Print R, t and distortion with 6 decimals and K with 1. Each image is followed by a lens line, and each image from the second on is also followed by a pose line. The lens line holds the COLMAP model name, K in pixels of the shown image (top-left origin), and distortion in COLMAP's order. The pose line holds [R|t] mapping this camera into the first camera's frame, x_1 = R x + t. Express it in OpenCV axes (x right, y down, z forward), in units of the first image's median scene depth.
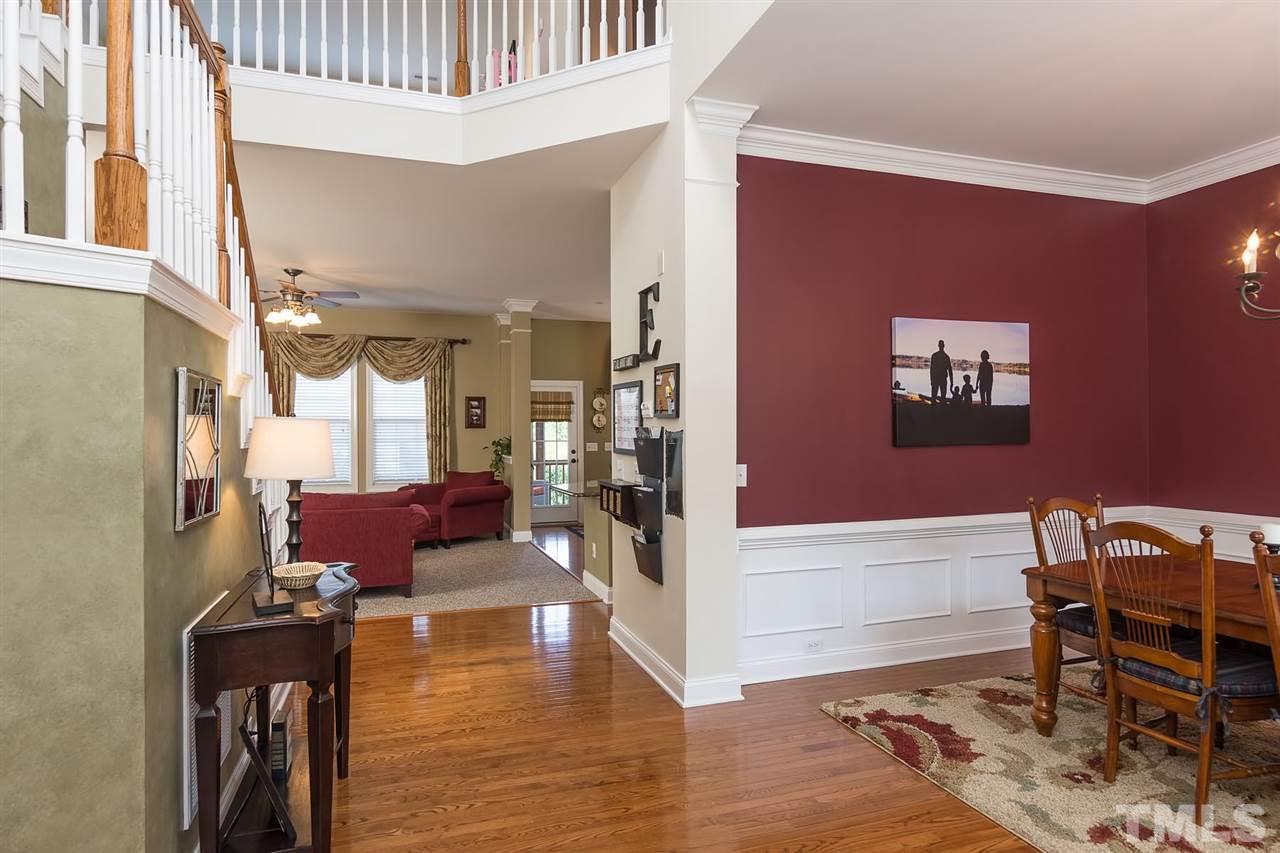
lens RADIAL K [[728.5, 0, 640.0], [0, 728.5, 426.5], [0, 0, 1]] dist [-0.001789, 0.002059]
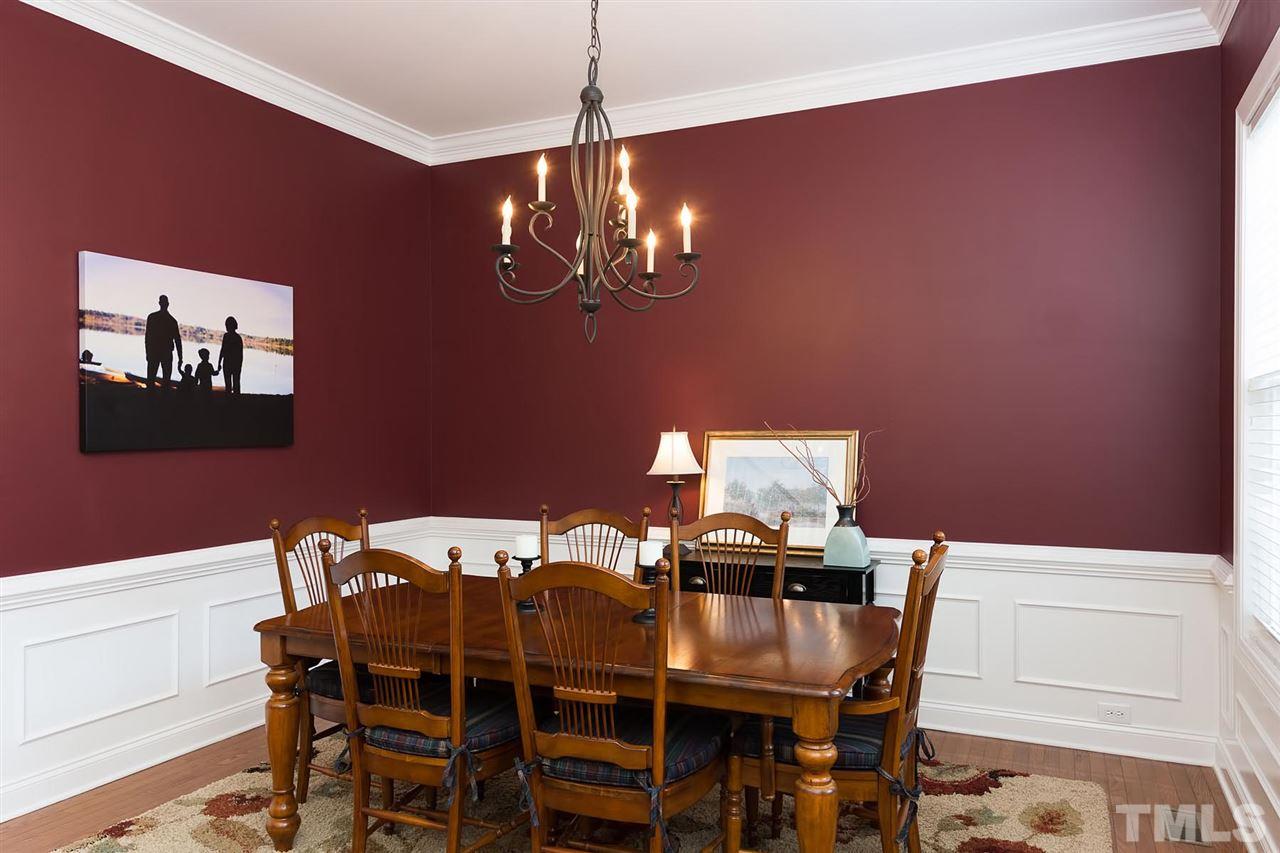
lens RADIAL K [[947.2, 0, 640.0], [0, 947.2, 426.5], [0, 0, 1]] dist [-0.002271, -0.001265]
pose [[0.691478, 0.004524, 0.722383, 0.105130], [-0.006584, 0.999978, 0.000040, 0.001534], [-0.722367, -0.004784, 0.691493, 0.084751]]
